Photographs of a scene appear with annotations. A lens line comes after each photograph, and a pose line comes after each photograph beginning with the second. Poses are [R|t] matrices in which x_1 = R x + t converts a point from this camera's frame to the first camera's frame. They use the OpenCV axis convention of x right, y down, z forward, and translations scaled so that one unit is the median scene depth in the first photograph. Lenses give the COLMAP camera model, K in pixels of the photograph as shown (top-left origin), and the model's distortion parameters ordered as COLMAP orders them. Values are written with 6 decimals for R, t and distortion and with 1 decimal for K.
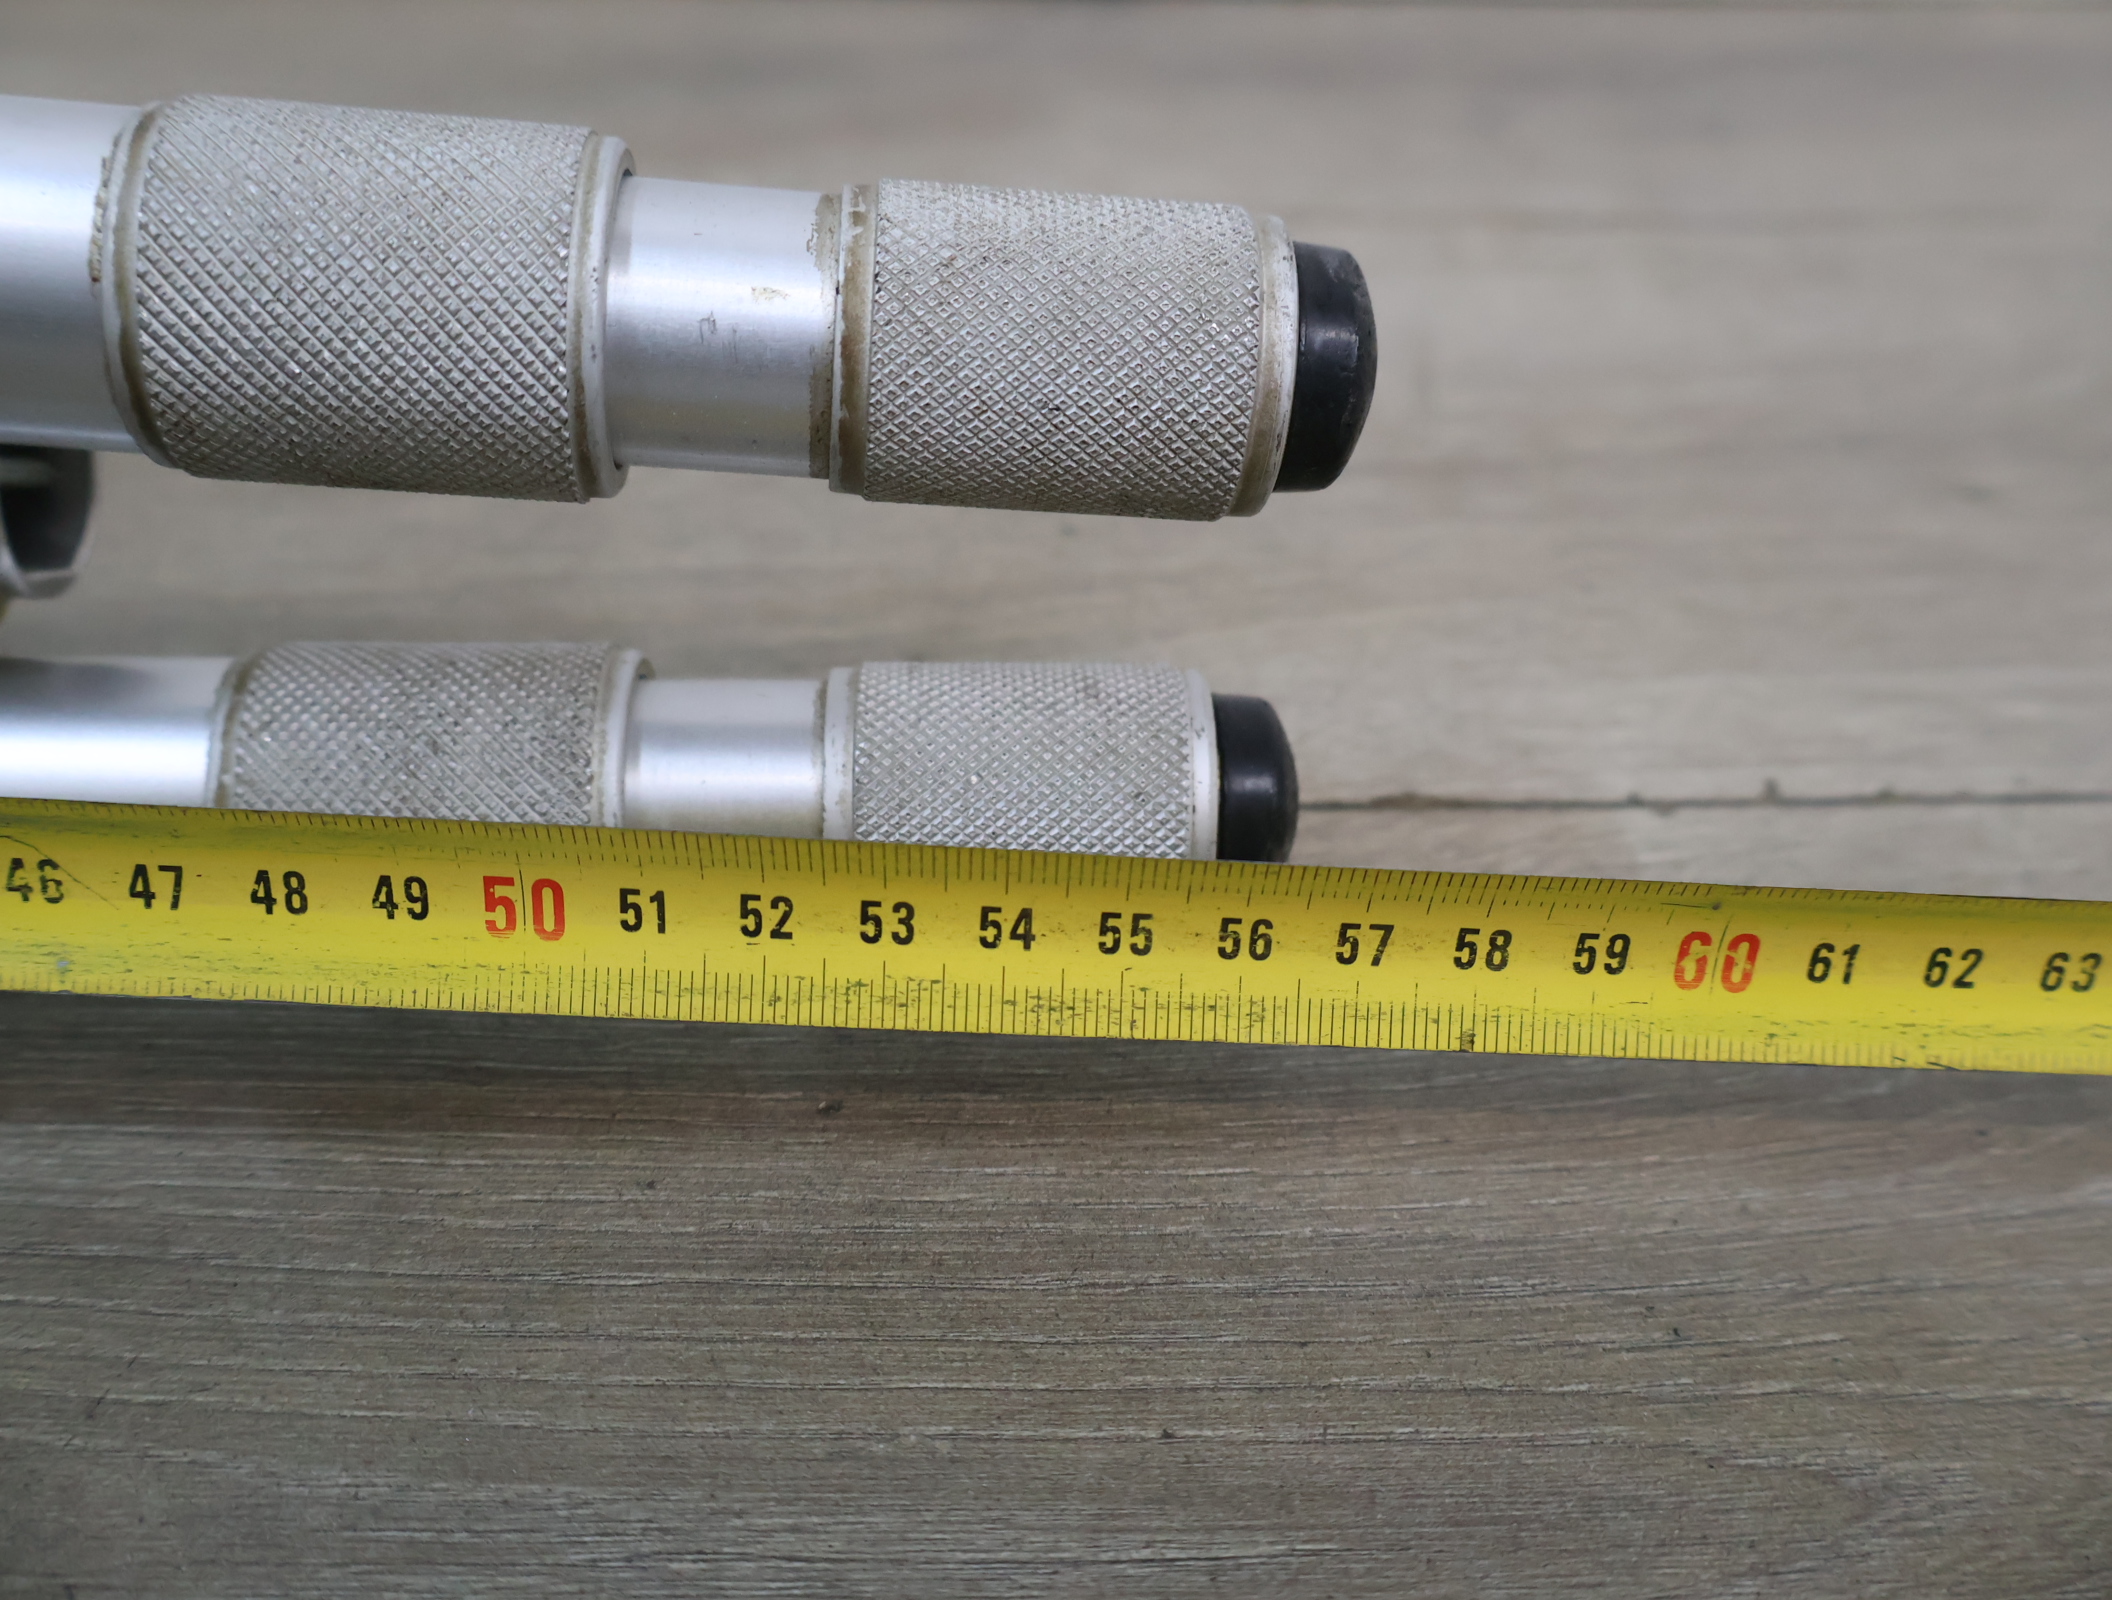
lens RADIAL K [[1983.2, 0, 1052.2], [0, 1983.2, 806.4], [0, 0, 1]] dist [0.003370, 0.000000]
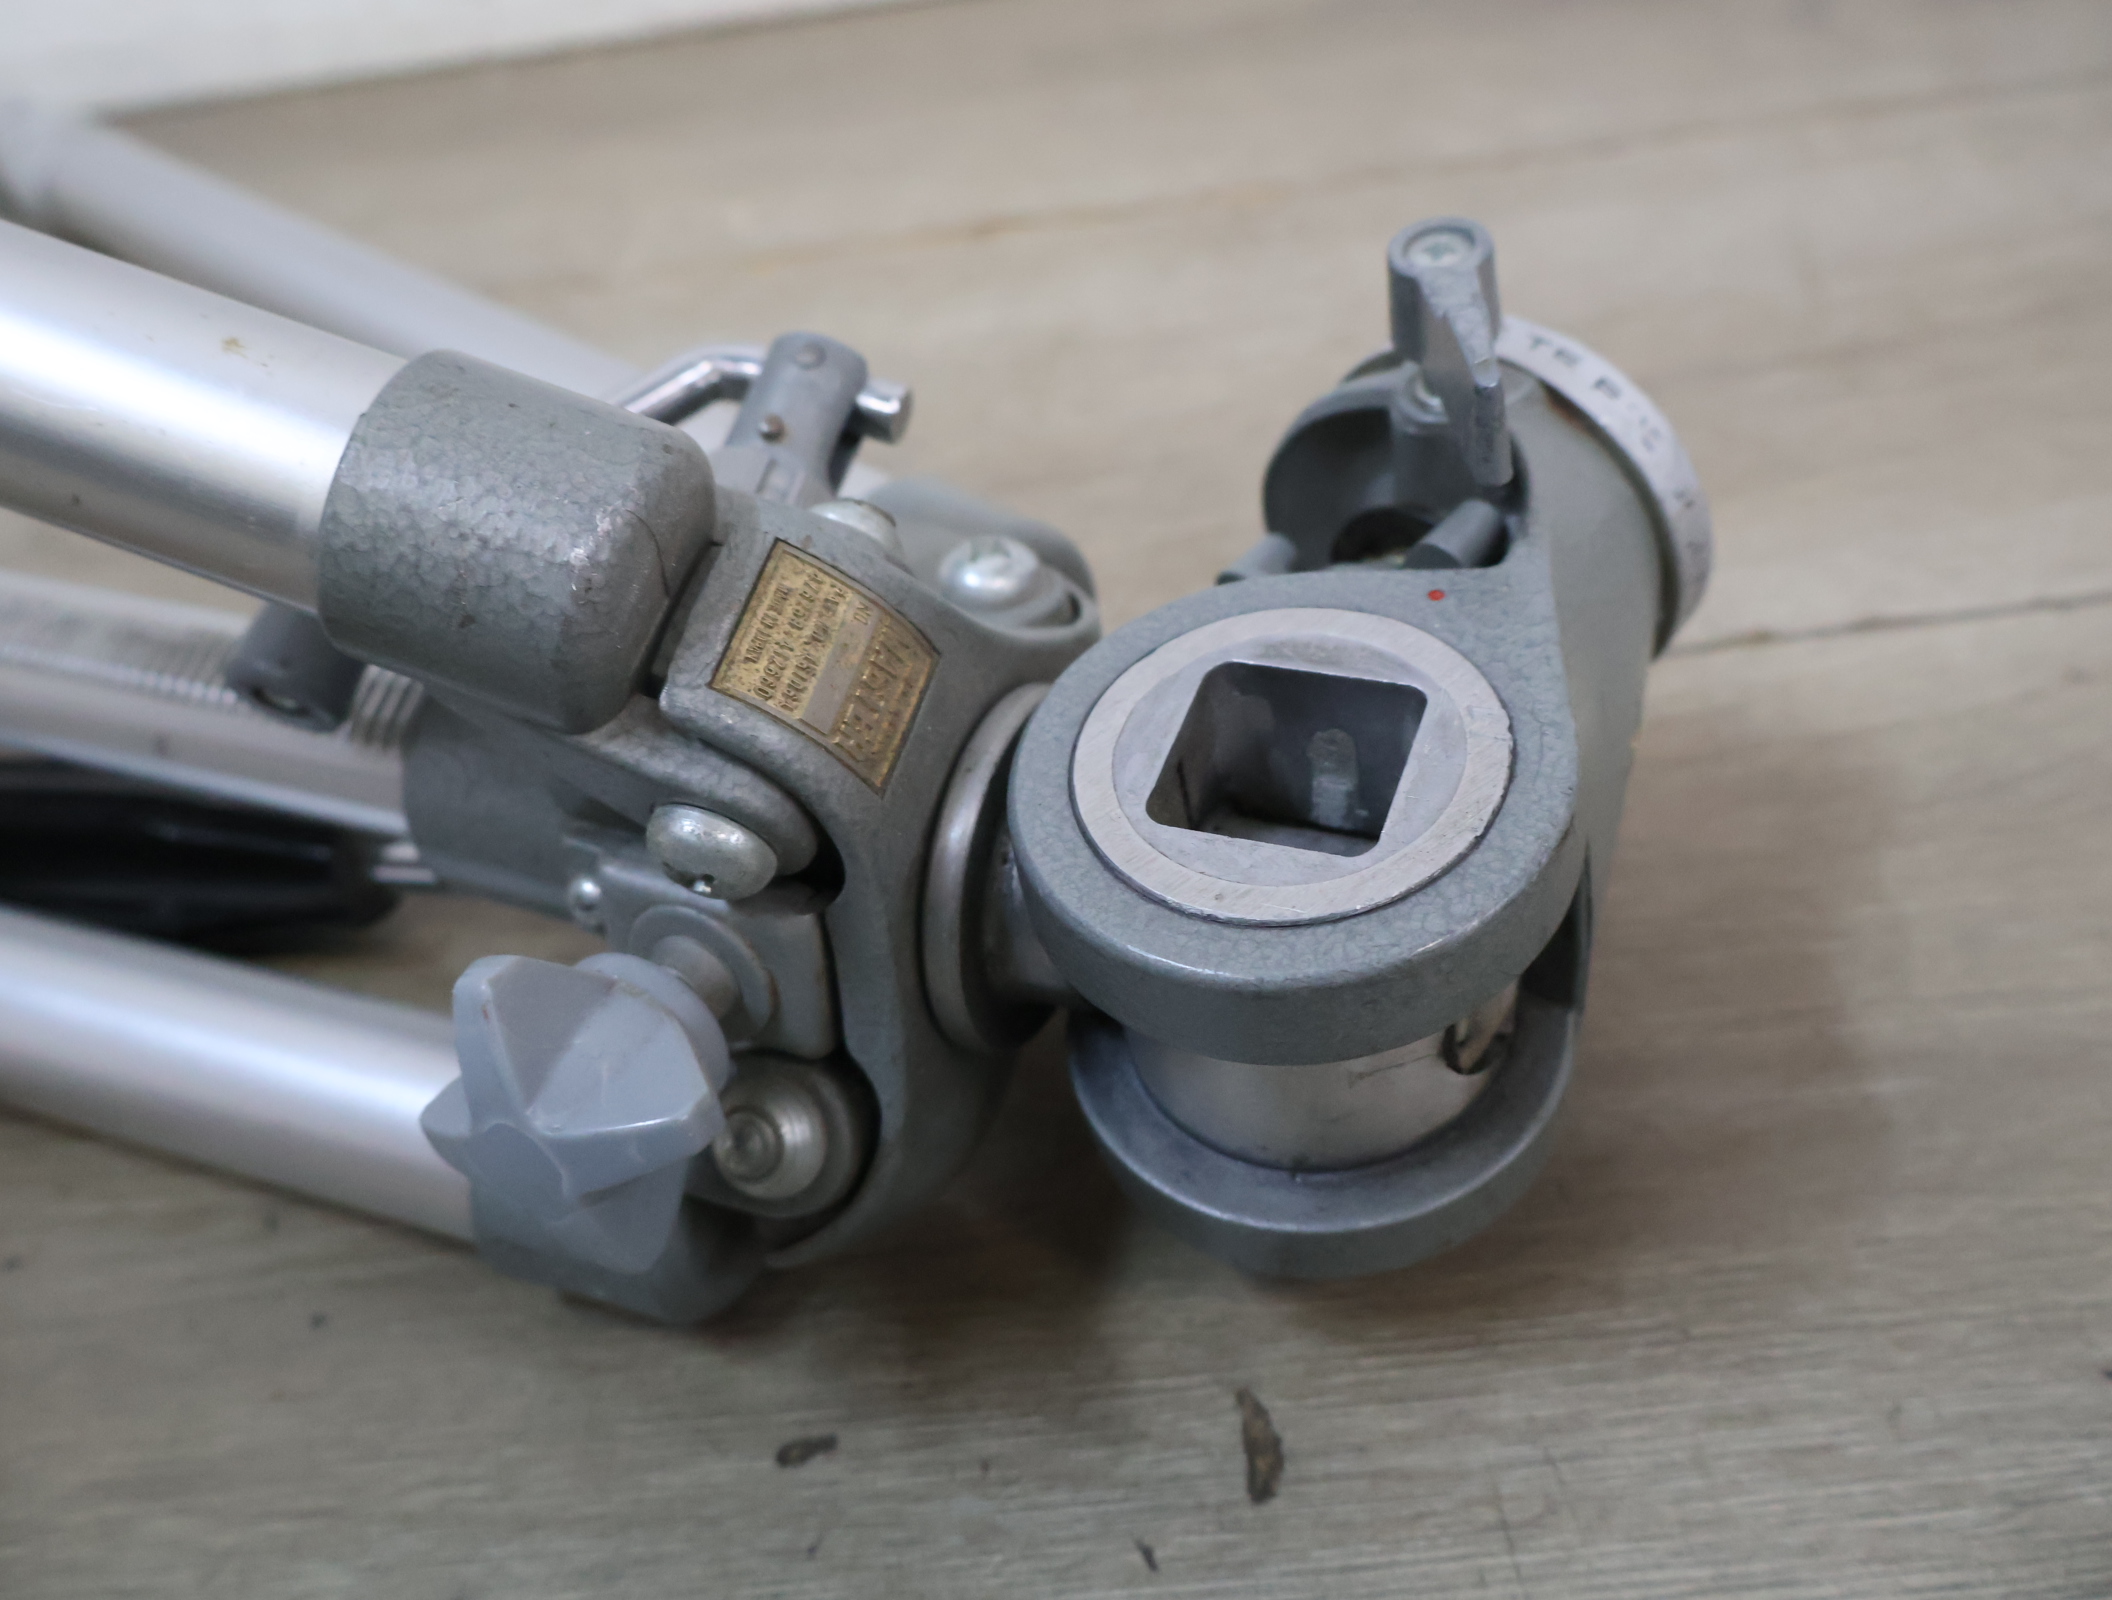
lens RADIAL K [[1983.2, 0, 1050.7], [0, 1983.2, 797.4], [0, 0, 1]] dist [0.003370, 0.000000]
pose [[0.986832, -0.103590, -0.124221, -0.241862], [0.114903, 0.989502, 0.087648, -0.071214], [0.113838, -0.100768, 0.988376, -0.497277]]
